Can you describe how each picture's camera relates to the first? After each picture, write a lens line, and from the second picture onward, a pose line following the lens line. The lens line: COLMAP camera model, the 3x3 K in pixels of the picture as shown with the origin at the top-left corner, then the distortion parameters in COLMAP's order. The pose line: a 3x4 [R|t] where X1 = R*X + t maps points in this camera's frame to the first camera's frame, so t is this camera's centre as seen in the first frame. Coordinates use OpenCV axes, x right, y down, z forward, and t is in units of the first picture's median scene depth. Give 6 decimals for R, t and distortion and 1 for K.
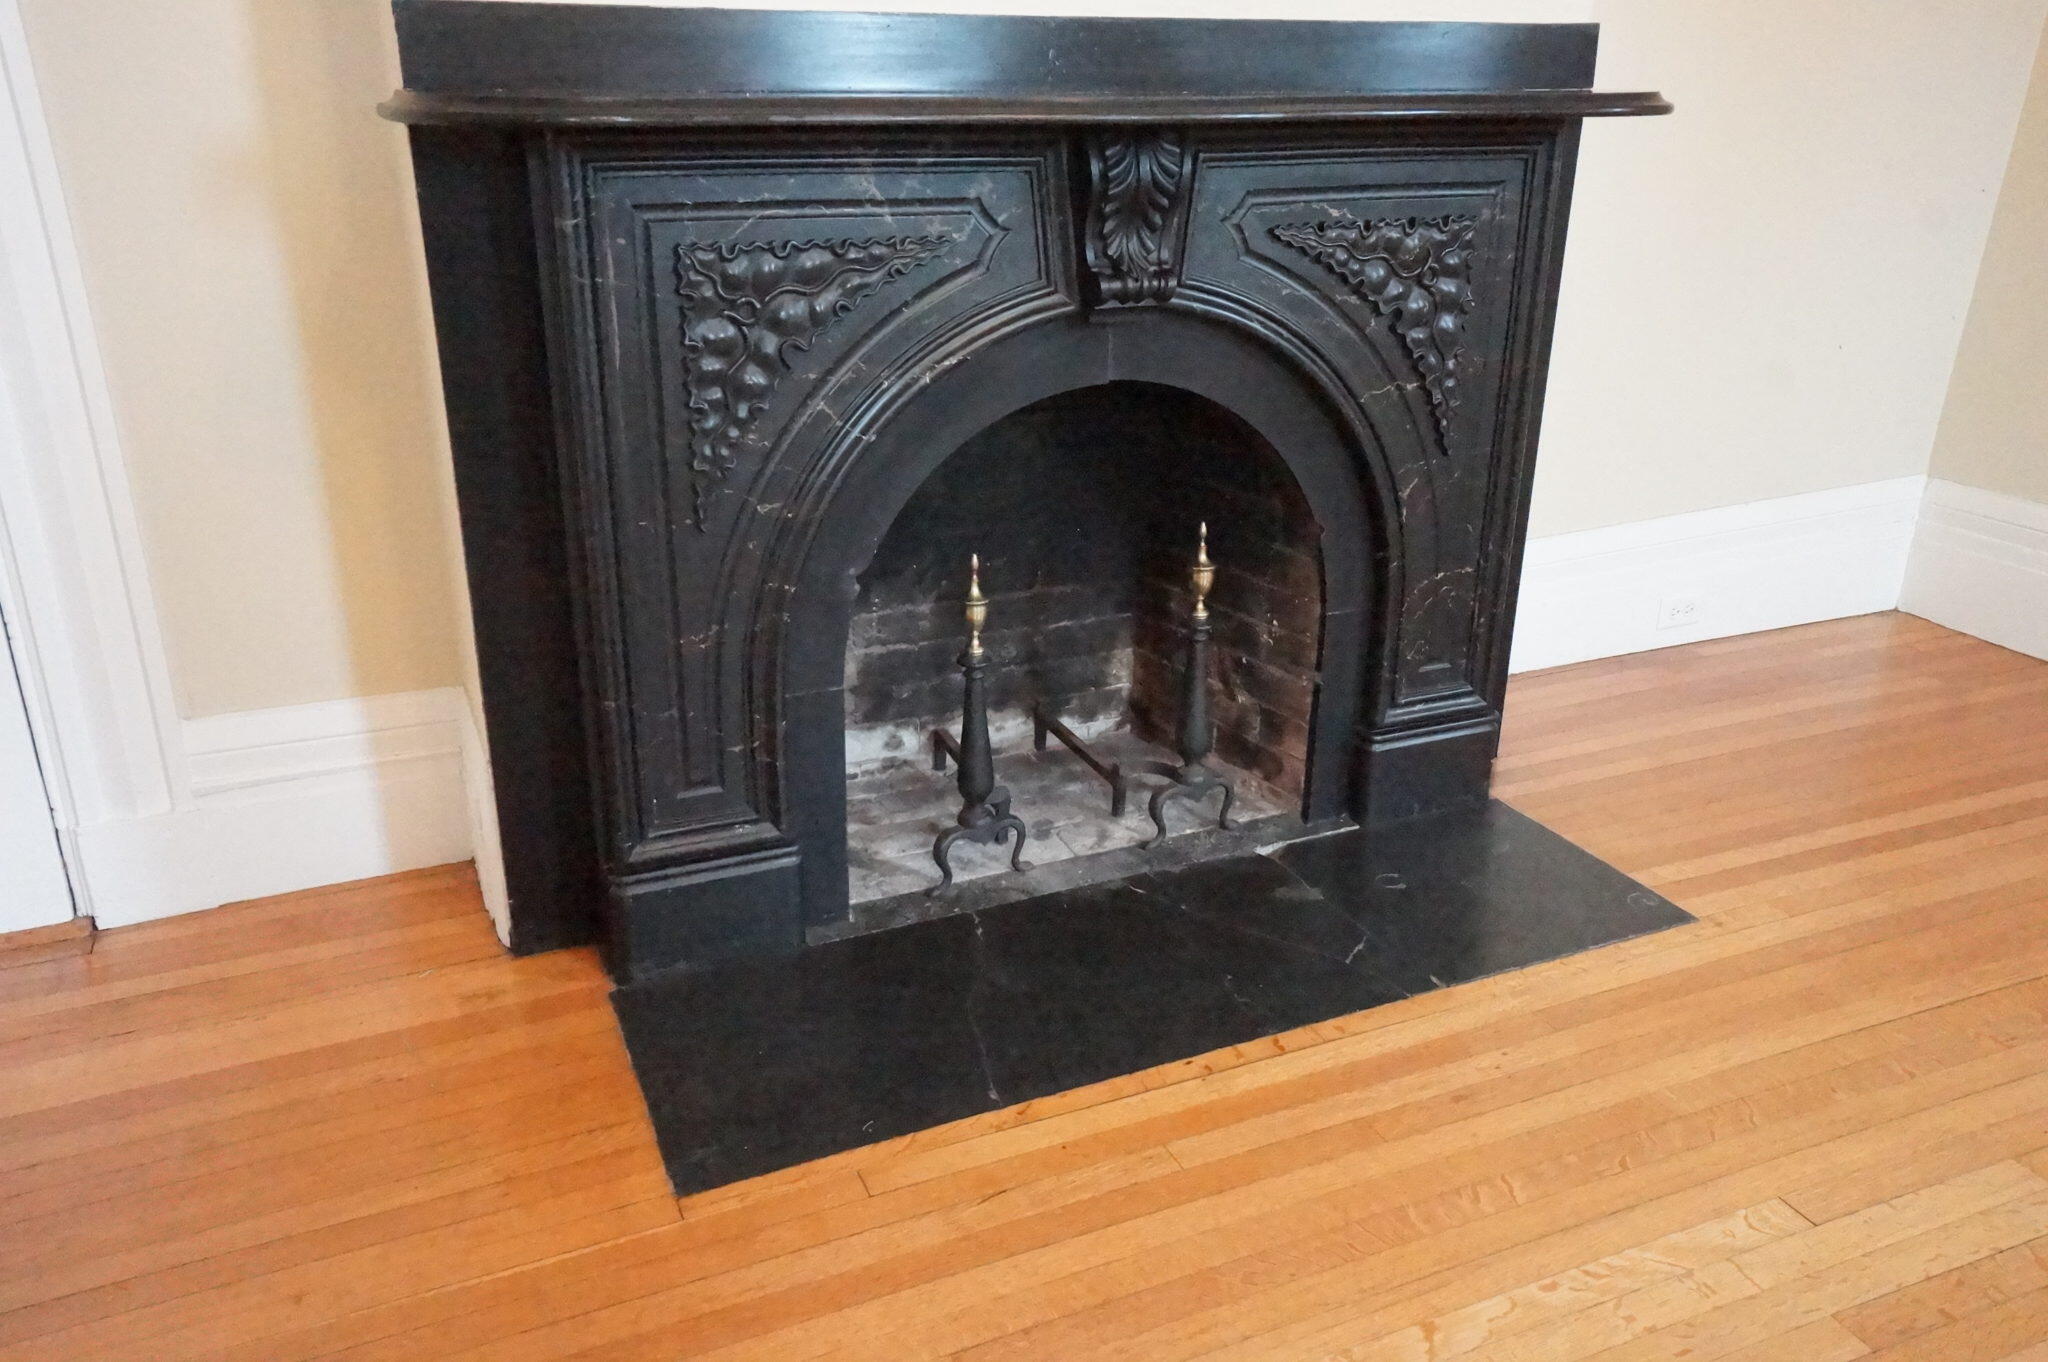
lens RADIAL K [[1529.5, 0, 1024.0], [0, 1529.5, 681.0], [0, 0, 1]] dist [0.052720, 0.000526]
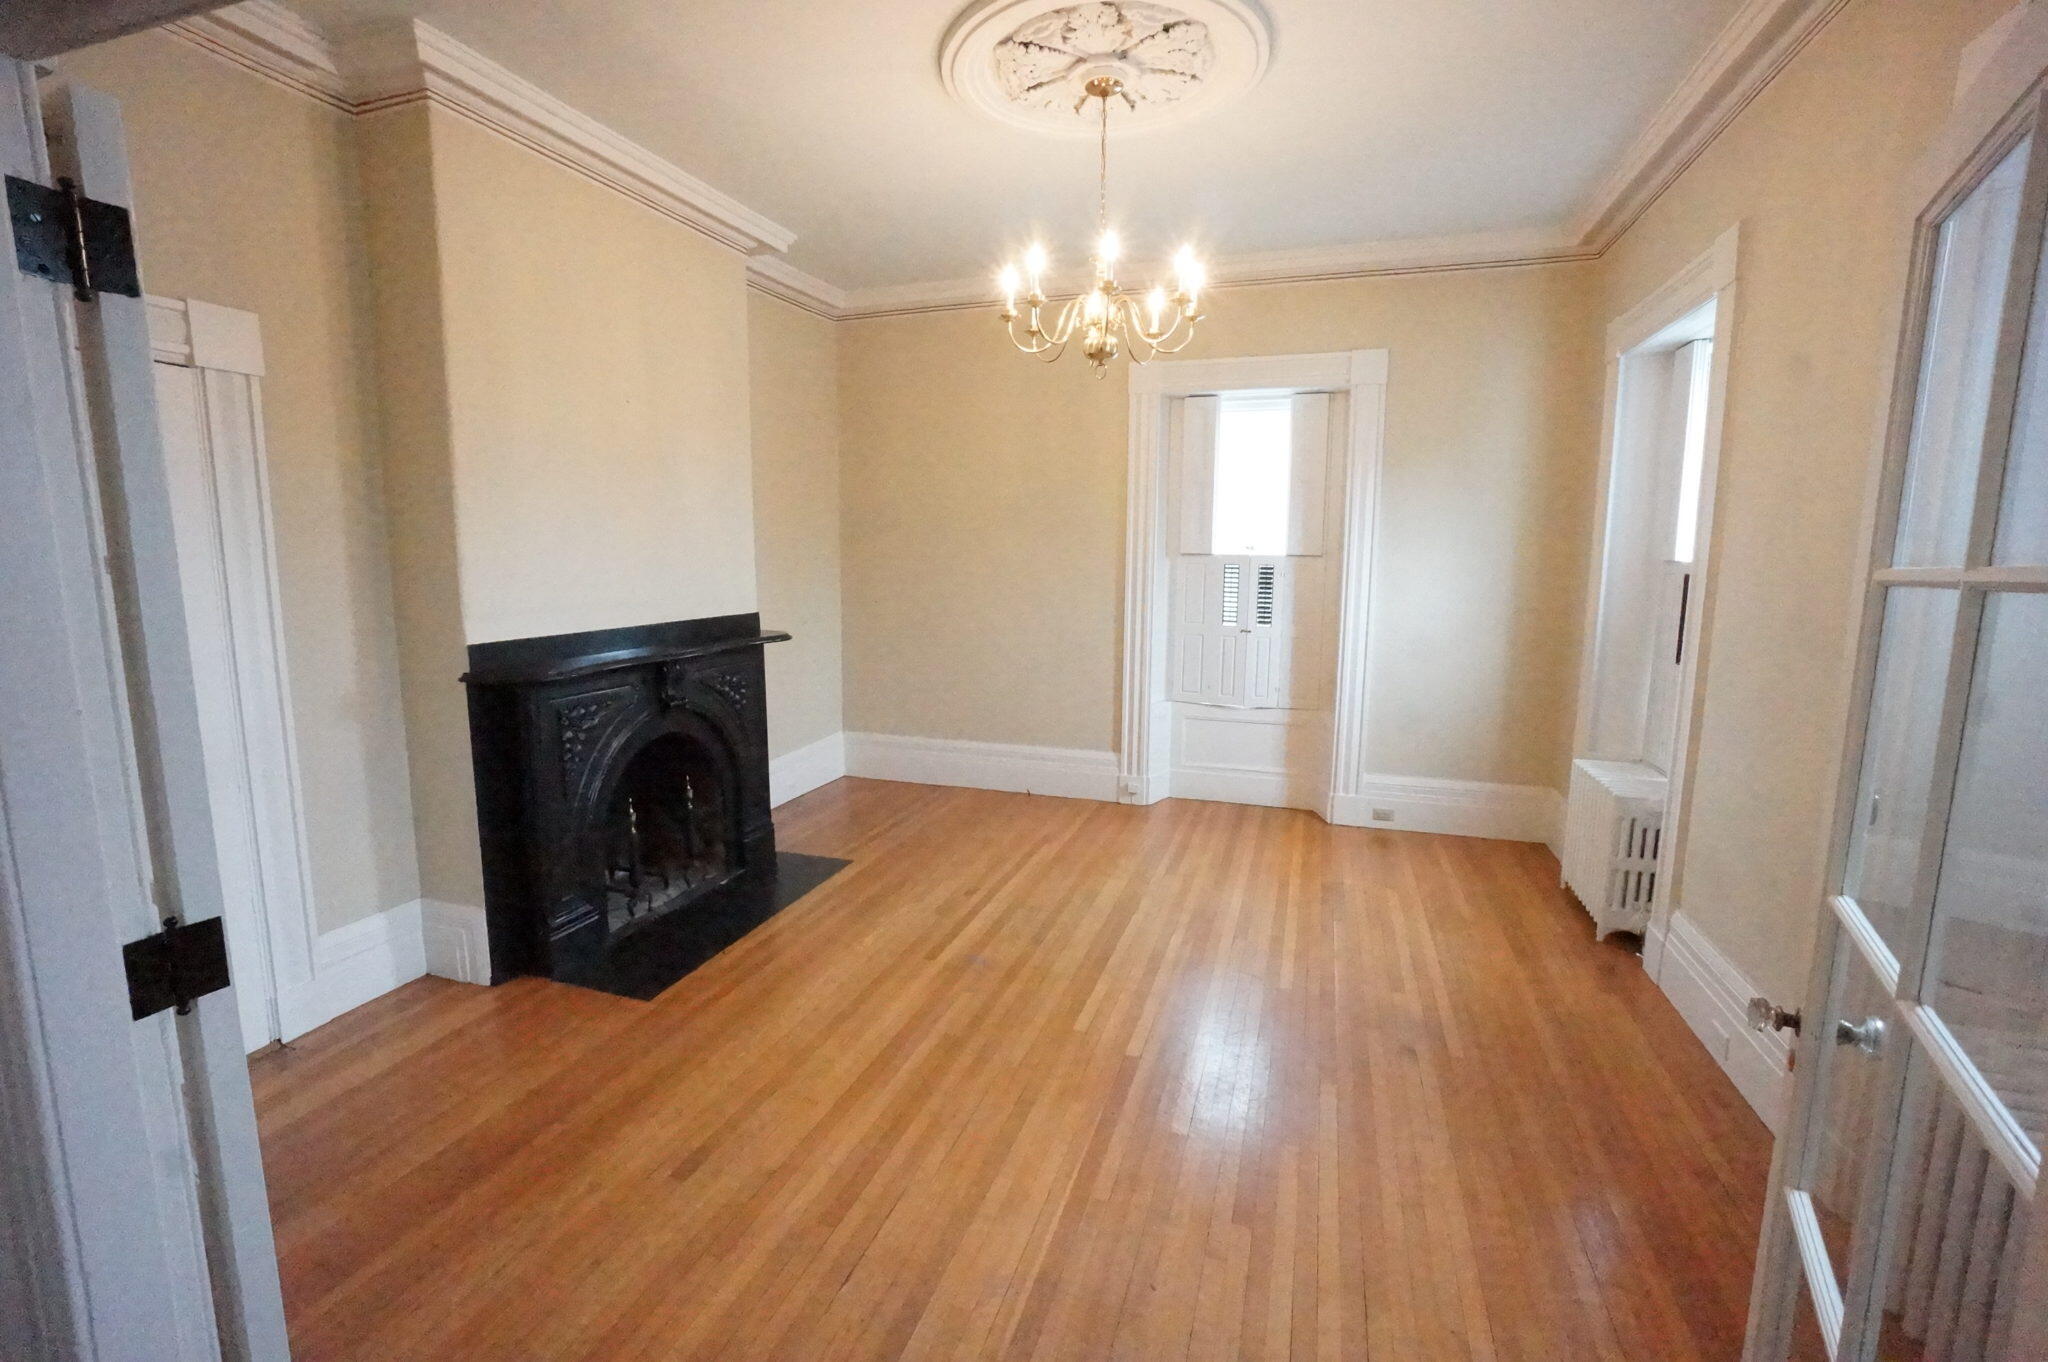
lens RADIAL K [[904.5, 0, 1024.0], [0, 904.5, 681.0], [0, 0, 1]] dist [-0.001962, -0.000271]
pose [[0.661557, -0.110414, 0.741722, -0.737780], [0.274290, 0.956190, -0.102305, 0.080667], [-0.697931, 0.271127, 0.662859, -0.678285]]
